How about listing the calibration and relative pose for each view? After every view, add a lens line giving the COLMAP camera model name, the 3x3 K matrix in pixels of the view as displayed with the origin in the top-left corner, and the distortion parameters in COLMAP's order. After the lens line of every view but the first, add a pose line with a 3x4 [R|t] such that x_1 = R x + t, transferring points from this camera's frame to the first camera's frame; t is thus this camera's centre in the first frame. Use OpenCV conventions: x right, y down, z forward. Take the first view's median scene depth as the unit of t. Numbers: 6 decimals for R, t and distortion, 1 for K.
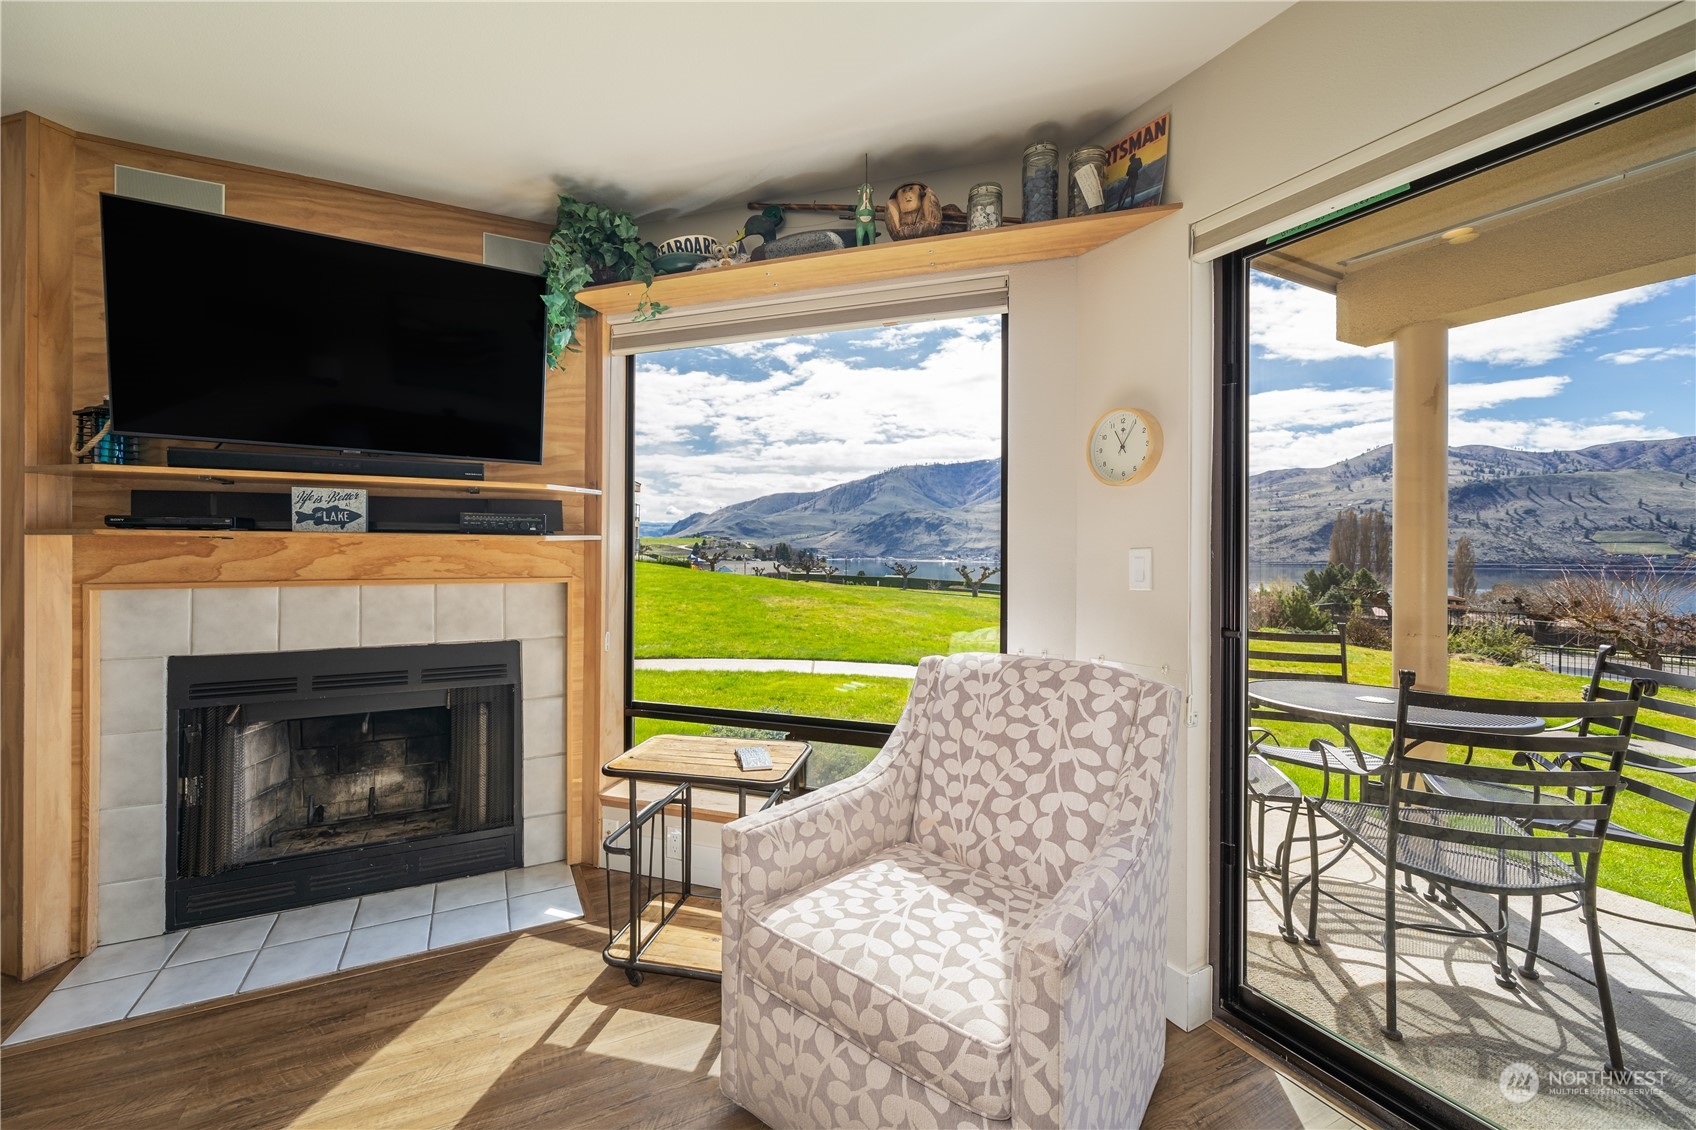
lens RADIAL K [[672.1, 0, 811.5], [0, 672.1, 552.5], [0, 0, 1]] dist [-0.001768, -0.000603]
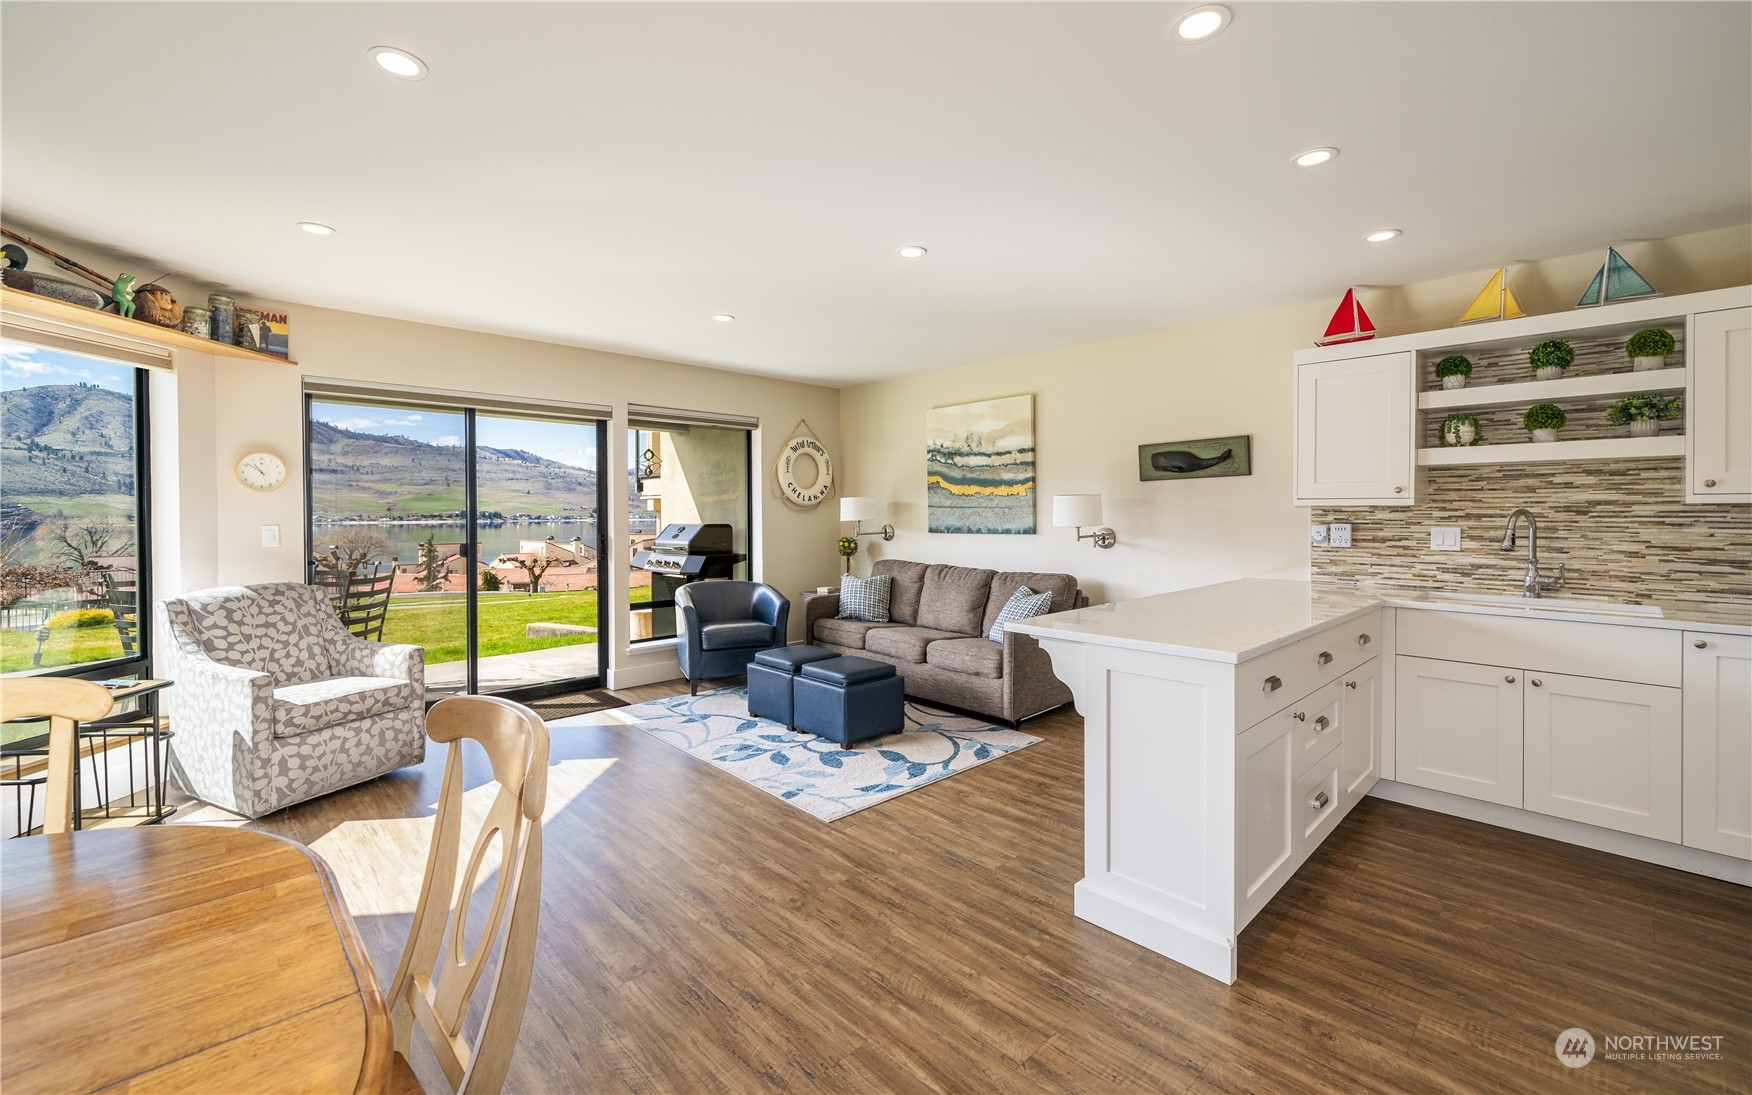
lens RADIAL K [[742.5, 0, 882.2], [0, 742.5, 507.9], [0, 0, 1]] dist [-0.013415, 0.003608]
pose [[-0.315311, -0.000879, 0.948988, -1.952960], [0.000564, 0.999999, 0.001114, -0.054737], [-0.948988, 0.000886, -0.315310, -0.022483]]
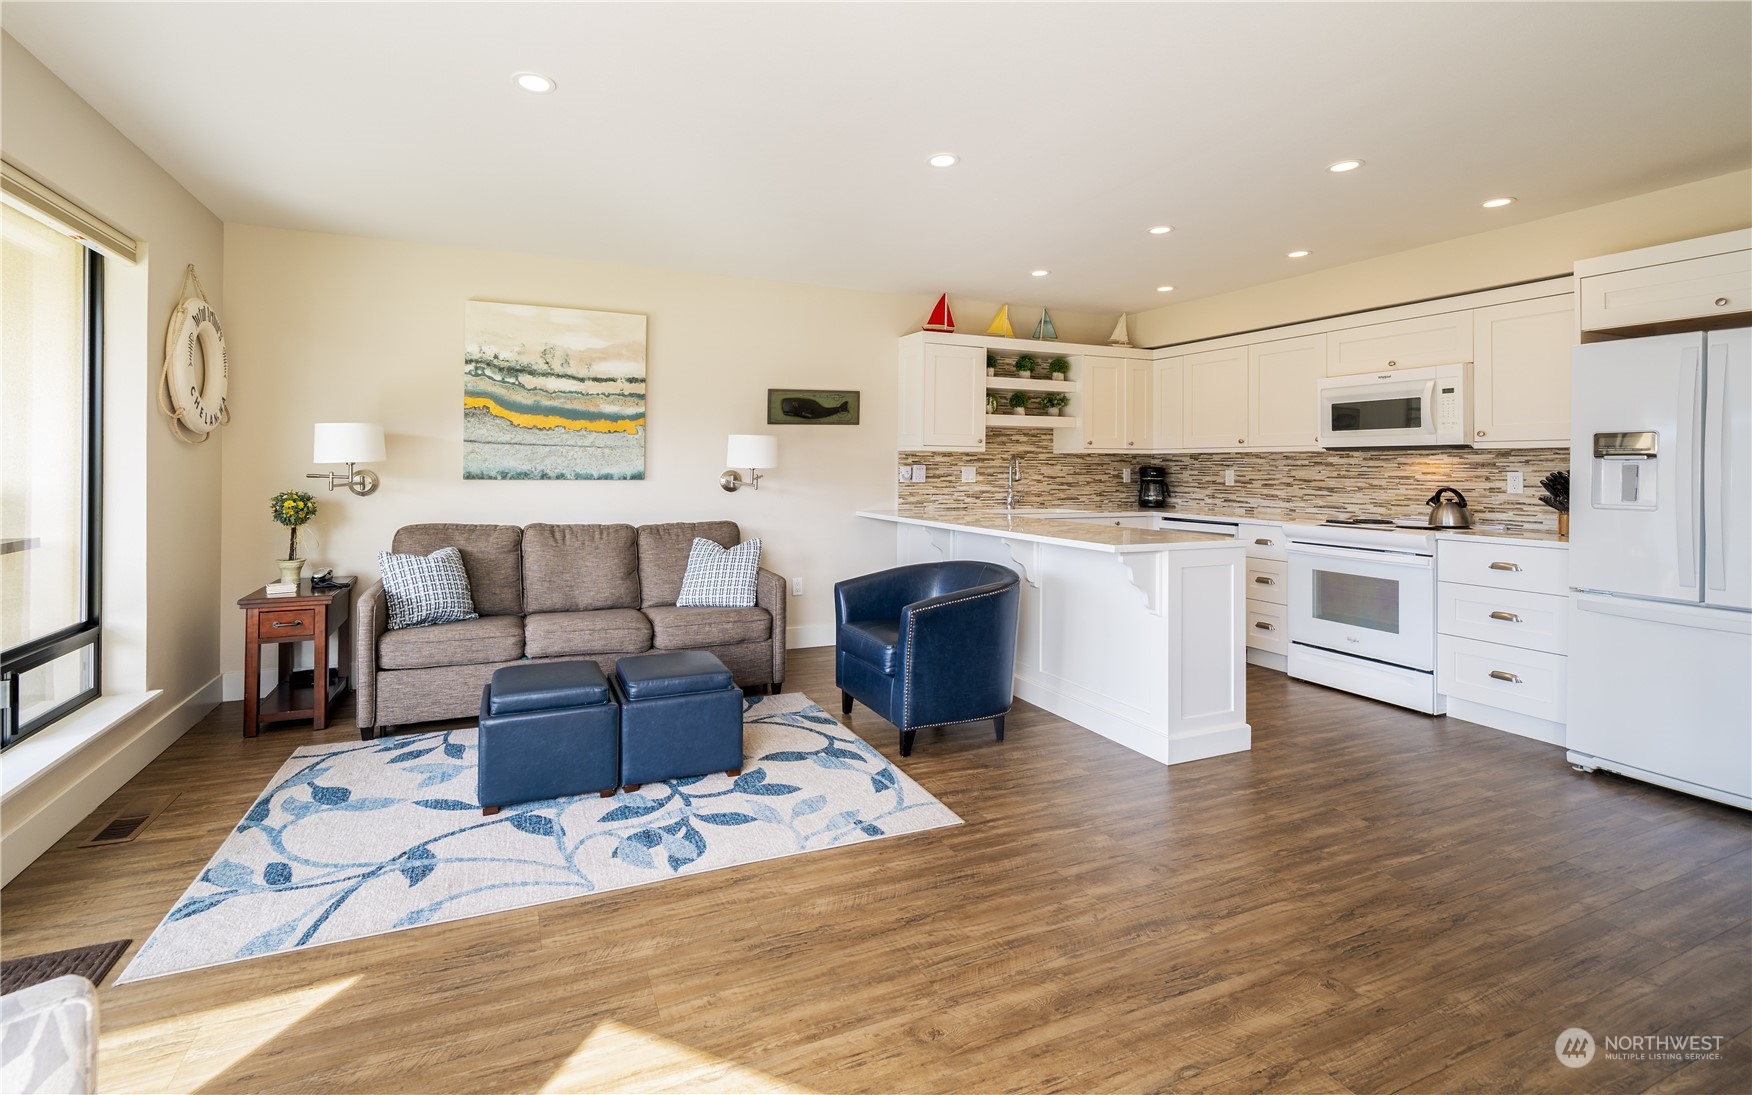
lens RADIAL K [[742.5, 0, 832.4], [0, 742.5, 470.9], [0, 0, 1]] dist [-0.013415, 0.003608]
pose [[-0.998682, -0.011294, 0.050072, -0.279669], [-0.010915, 0.999910, 0.007830, -0.005559], [-0.050156, 0.007273, -0.998715, 0.866612]]
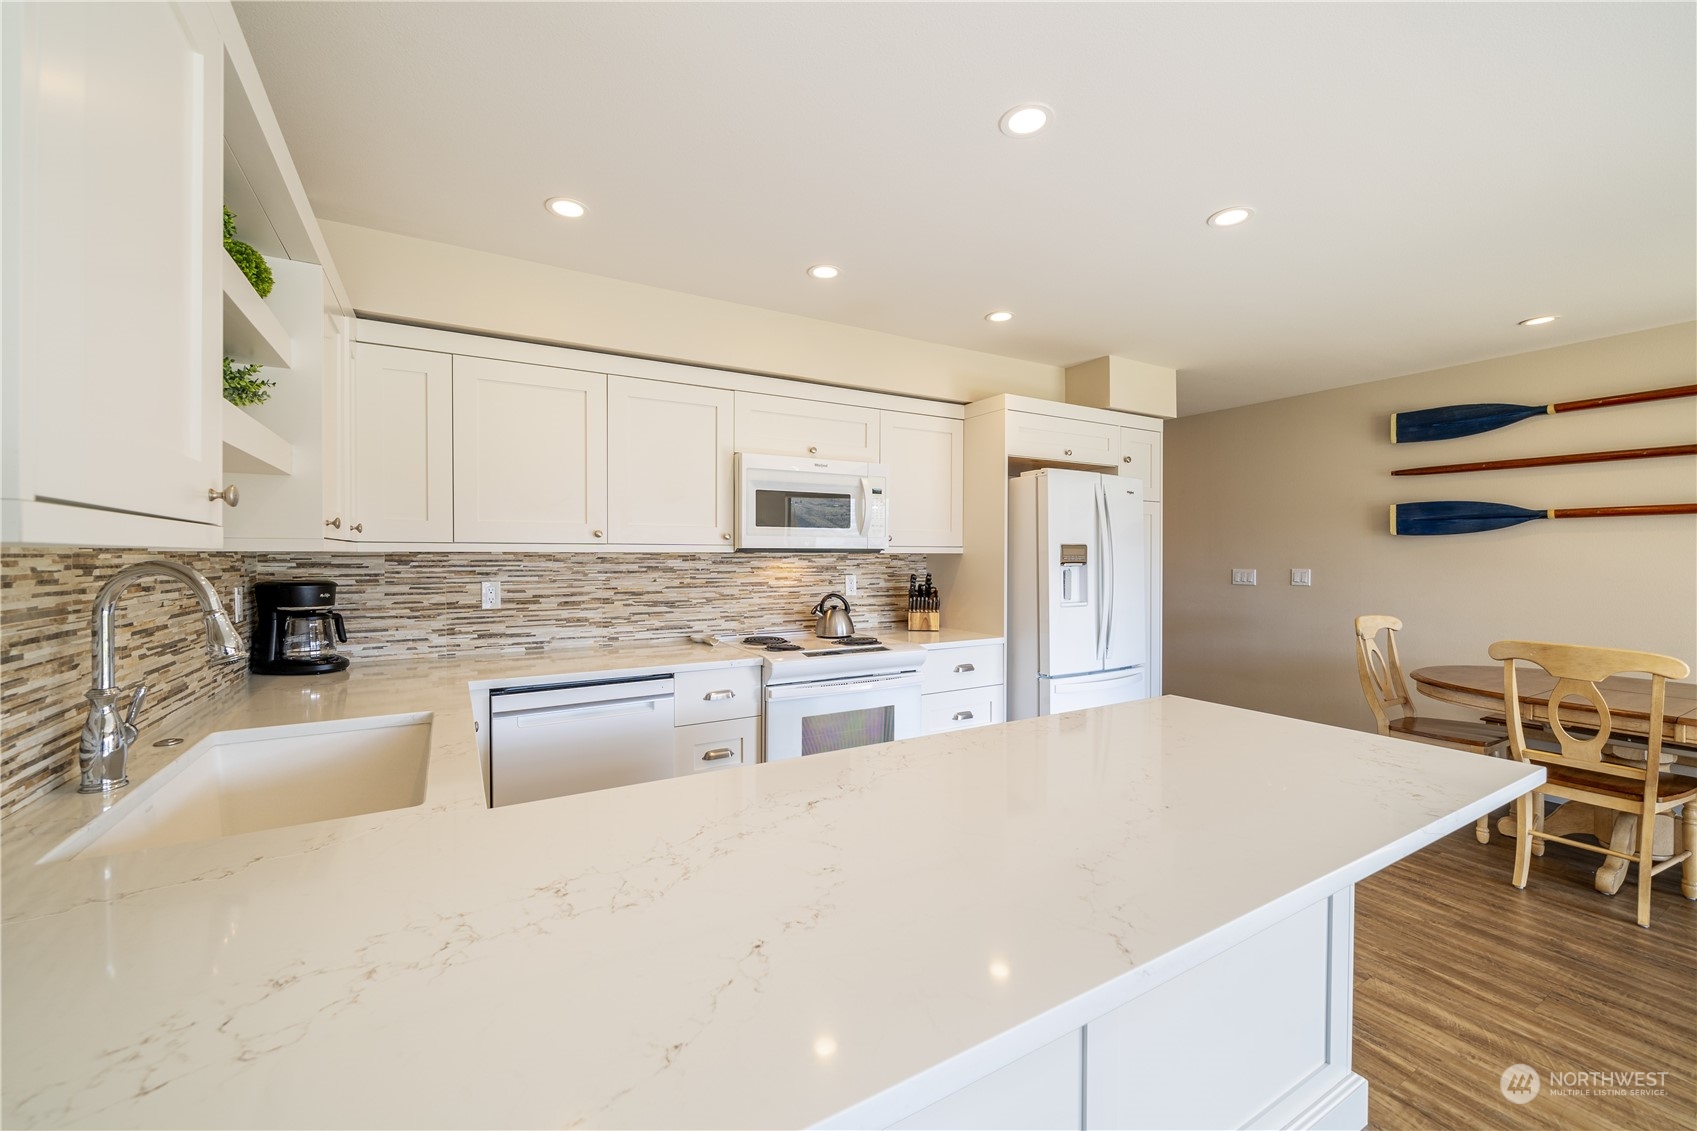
lens RADIAL K [[661.9, 0, 850.0], [0, 661.9, 561.7], [0, 0, 1]] dist [0.000230, -0.000472]
pose [[0.070106, 0.003231, -0.997534, -0.180711], [0.000066, 0.999995, 0.003244, -0.050239], [0.997540, -0.000294, 0.070105, -1.358475]]
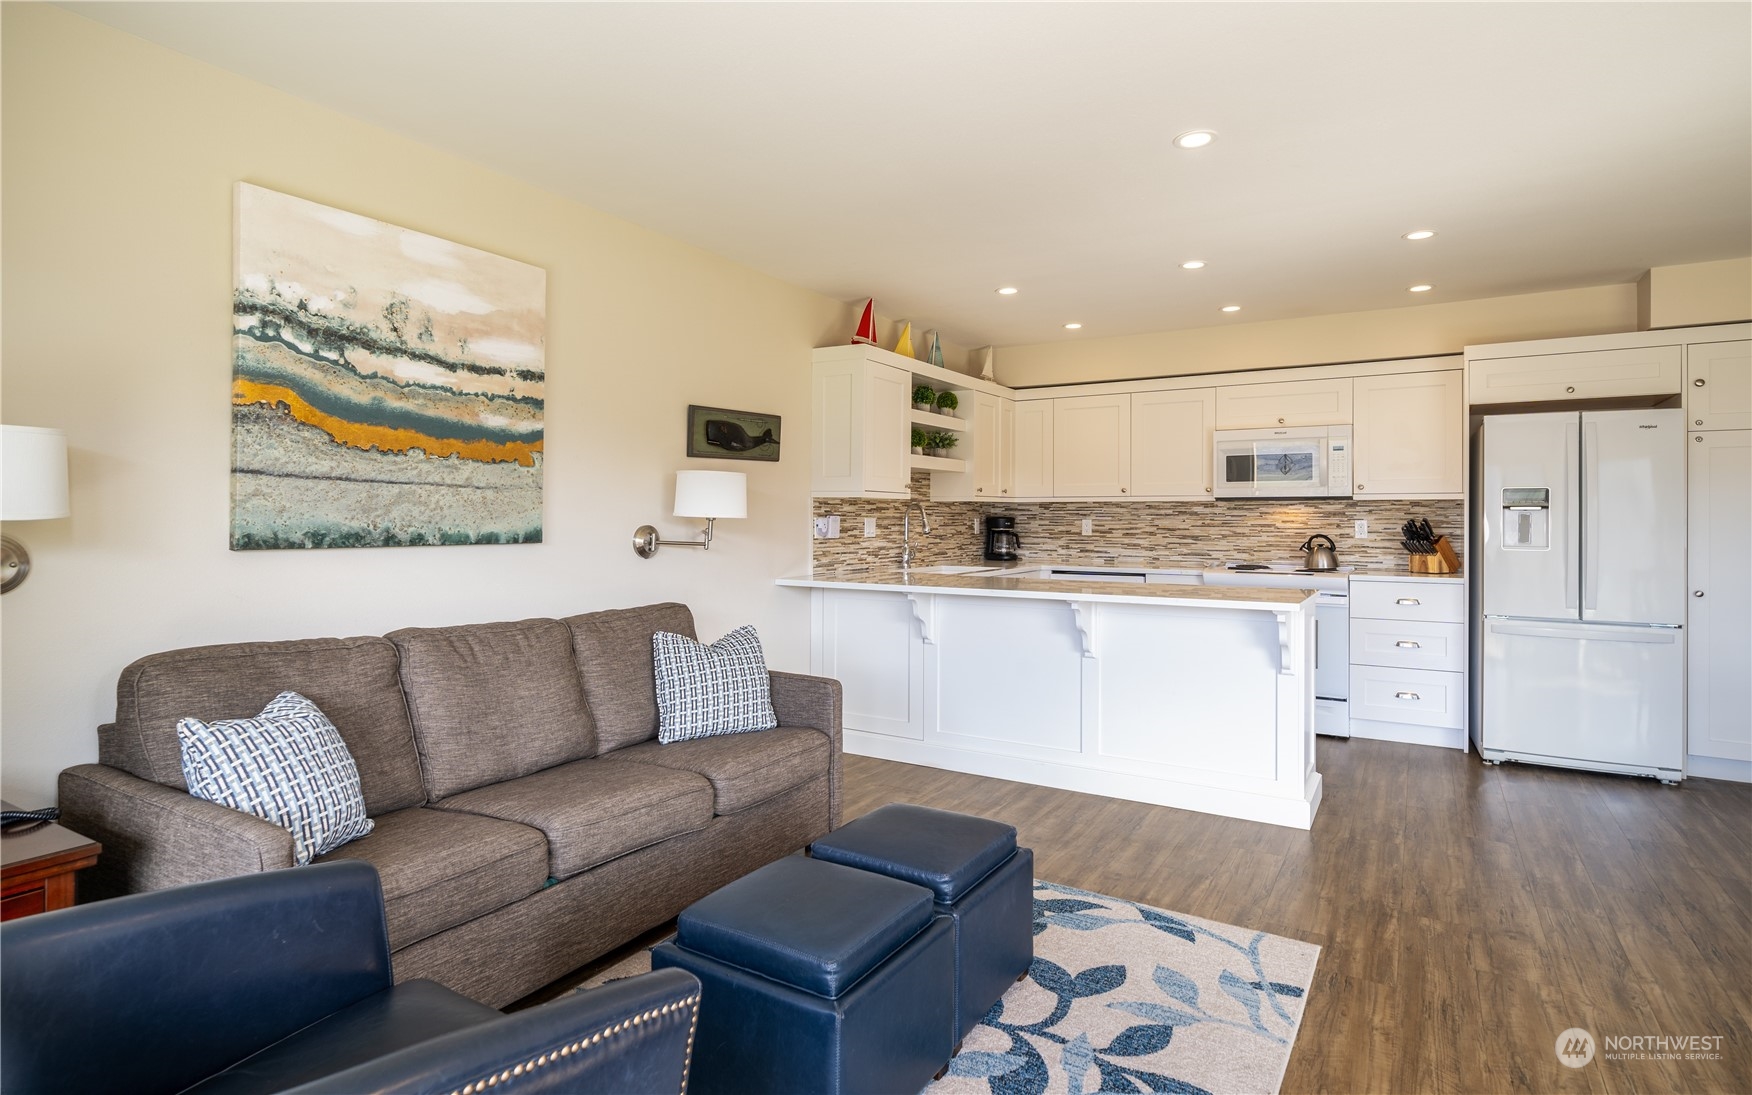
lens RADIAL K [[889.0, 0, 868.2], [0, 889.0, 519.6], [0, 0, 1]] dist [-0.009334, 0.003681]
pose [[-0.847657, -0.004349, -0.530527, 0.767492], [-0.006328, 0.999978, 0.001914, -0.003494], [0.530507, 0.004980, -0.847666, 0.320644]]
